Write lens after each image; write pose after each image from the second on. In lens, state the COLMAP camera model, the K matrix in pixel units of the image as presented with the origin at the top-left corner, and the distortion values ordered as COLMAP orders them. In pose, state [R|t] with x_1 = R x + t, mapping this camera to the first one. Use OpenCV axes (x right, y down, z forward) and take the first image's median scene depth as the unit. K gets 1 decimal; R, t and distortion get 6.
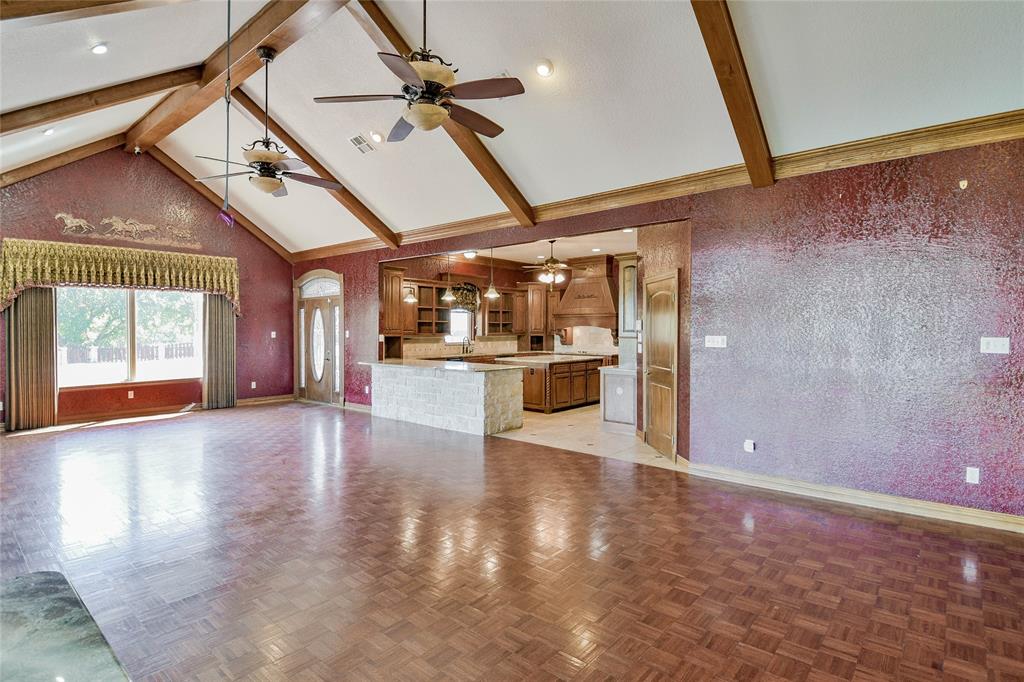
lens RADIAL K [[517.6, 0, 511.6], [0, 517.6, 336.2], [0, 0, 1]] dist [-0.000055, -0.024721]
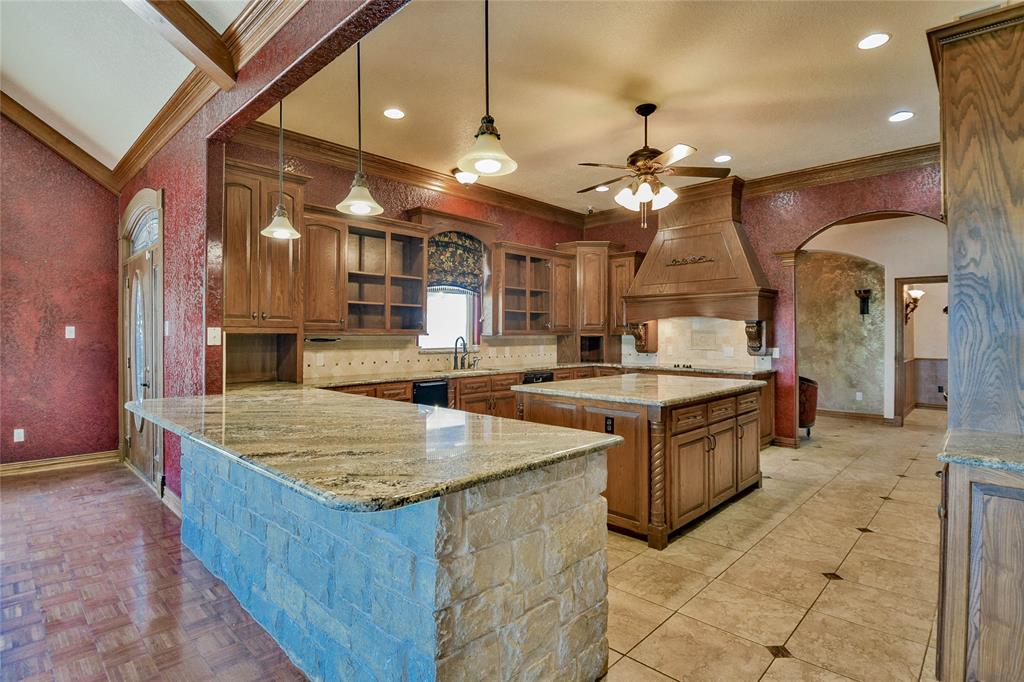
lens RADIAL K [[515.5, 0, 515.5], [0, 515.5, 335.1], [0, 0, 1]] dist [0.000749, -0.000174]
pose [[0.998882, -0.001250, -0.047252, -0.008769], [0.000591, 0.999902, -0.013966, 0.006901], [0.047265, 0.013922, 0.998785, 0.509758]]
